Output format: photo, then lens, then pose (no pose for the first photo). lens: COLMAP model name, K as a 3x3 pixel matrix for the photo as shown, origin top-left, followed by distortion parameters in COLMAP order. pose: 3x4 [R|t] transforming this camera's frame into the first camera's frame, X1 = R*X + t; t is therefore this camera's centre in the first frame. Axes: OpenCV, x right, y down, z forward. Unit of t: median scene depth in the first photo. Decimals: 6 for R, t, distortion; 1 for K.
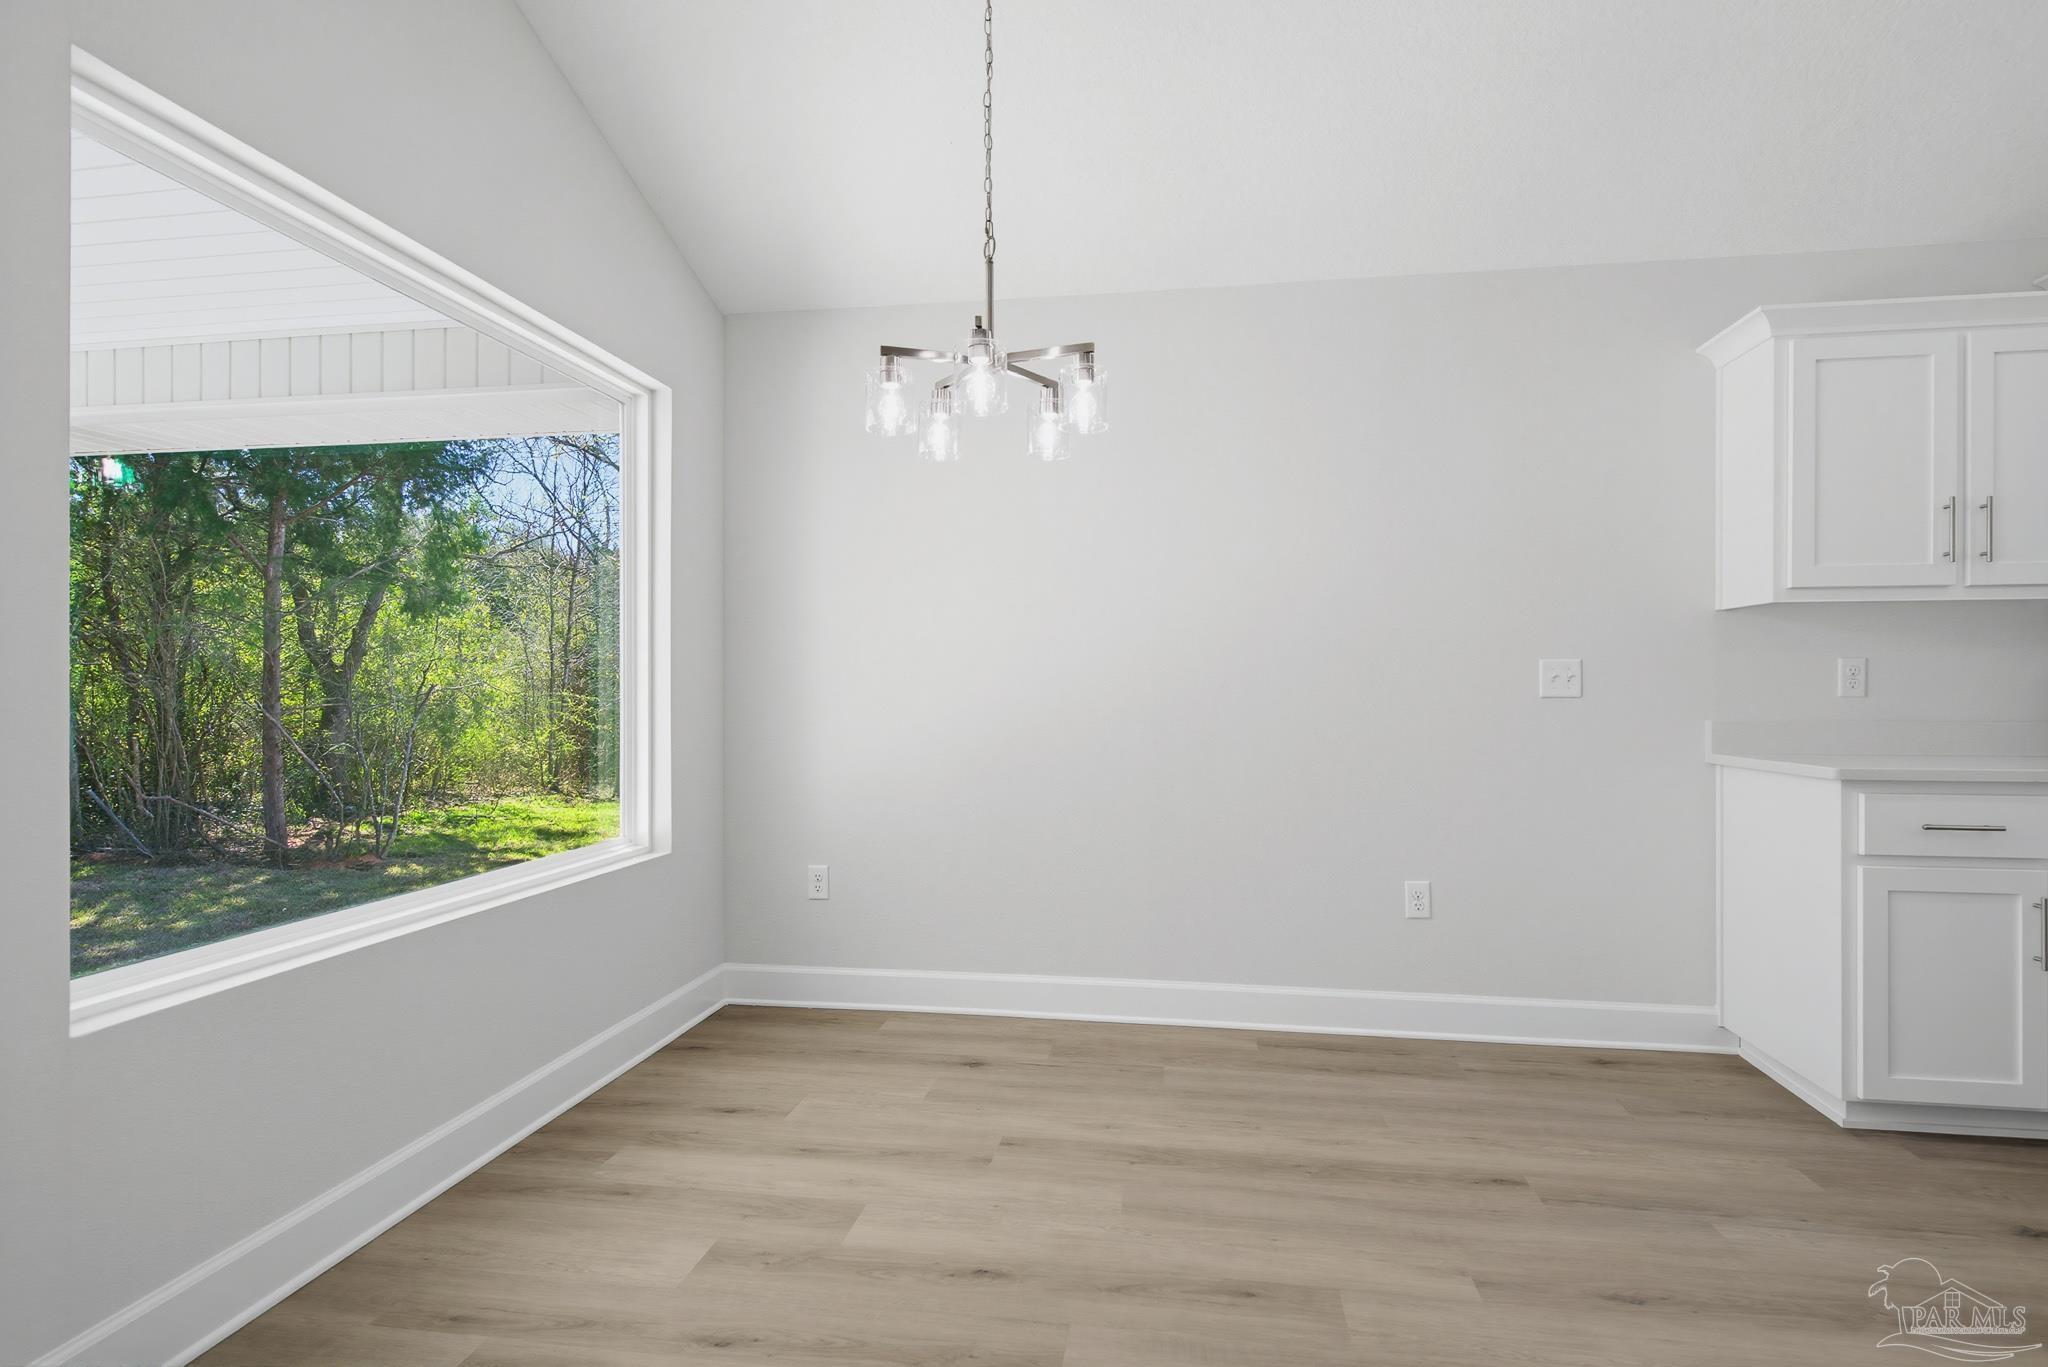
lens RADIAL K [[1044.7, 0, 1024.5], [0, 1044.7, 685.1], [0, 0, 1]] dist [0.011928, -0.000261]
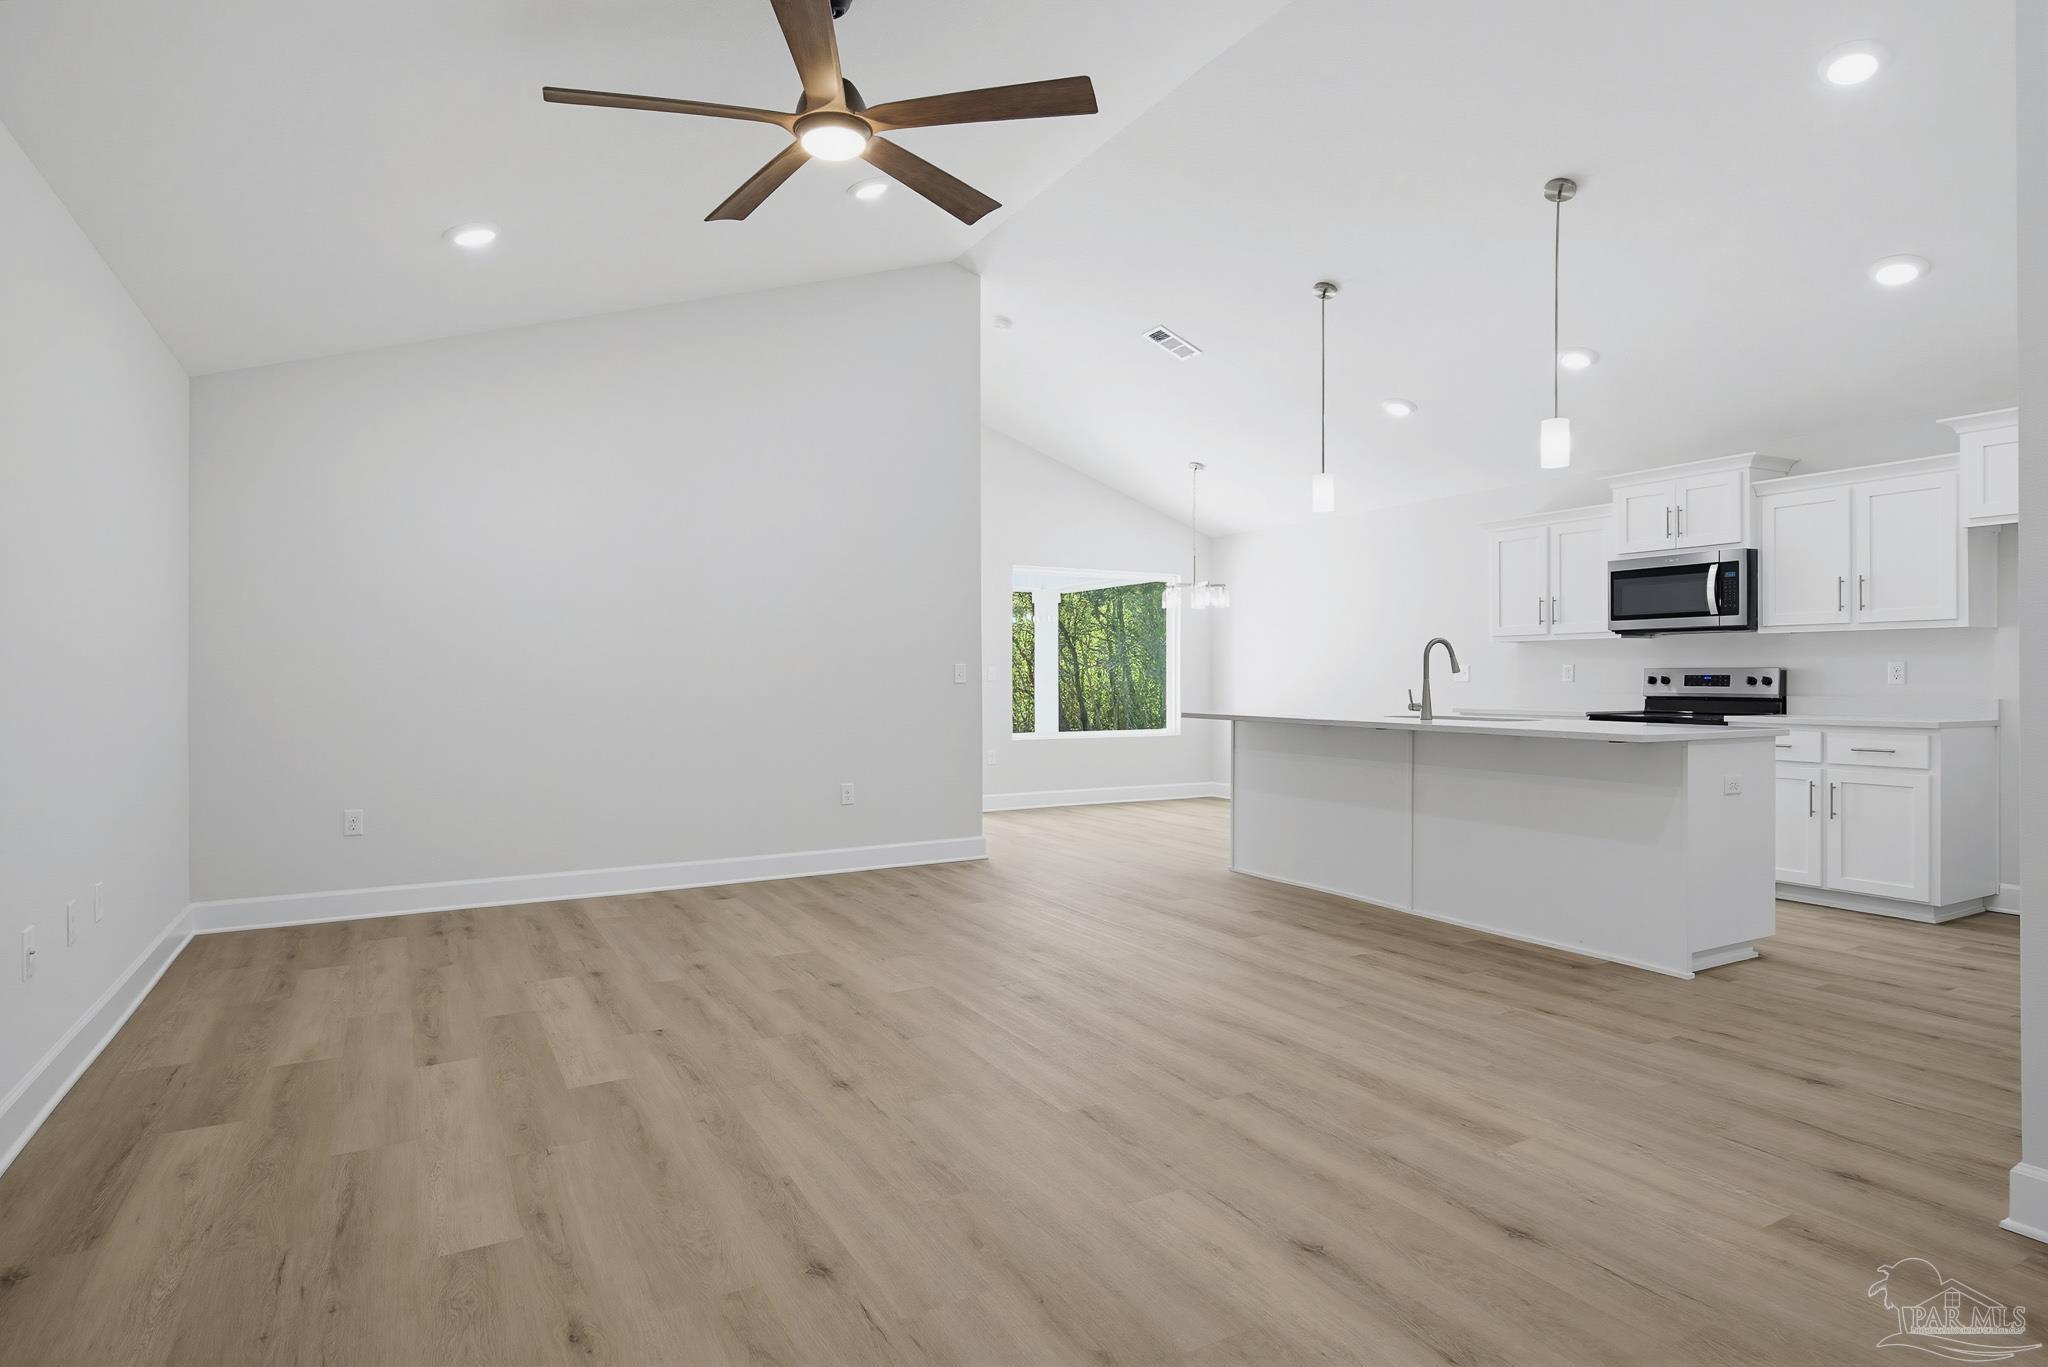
lens RADIAL K [[1102.9, 0, 1024.4], [0, 1102.9, 676.7], [0, 0, 1]] dist [-0.001125, -0.000483]
pose [[0.621458, -0.001983, -0.783445, 1.721470], [0.001038, 0.999998, -0.001708, 0.003159], [0.783447, 0.000248, 0.621459, -1.200575]]
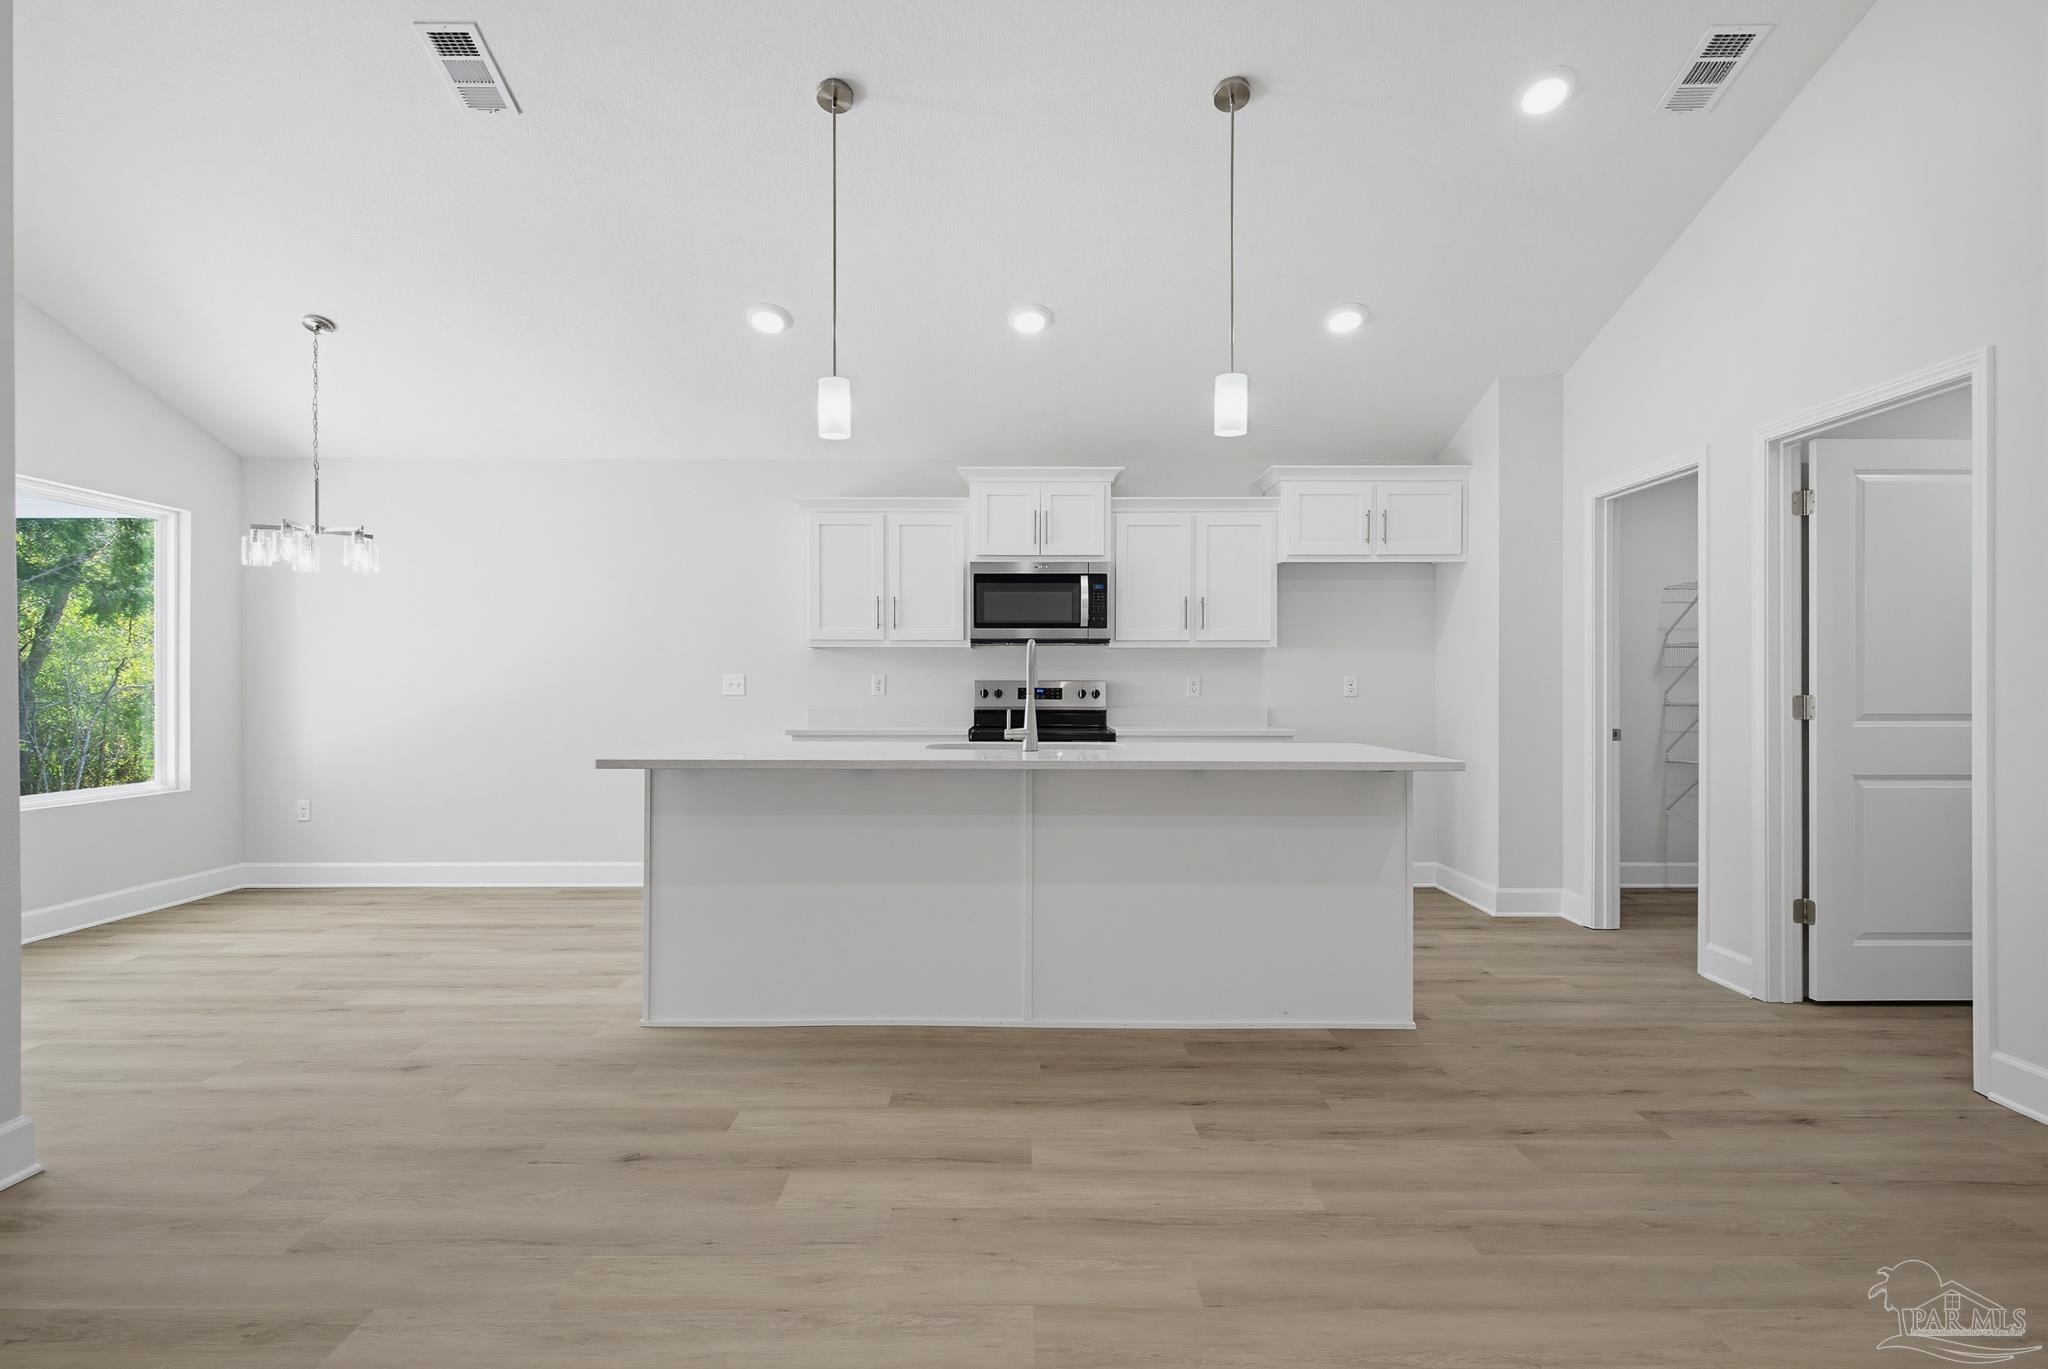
lens RADIAL K [[1044.7, 0, 1024.5], [0, 1044.7, 686.1], [0, 0, 1]] dist [0.011928, -0.000261]
pose [[0.985890, -0.001138, 0.167390, 0.668296], [0.000259, 0.999986, 0.005267, -0.013453], [-0.167394, -0.005150, 0.985877, -0.844183]]
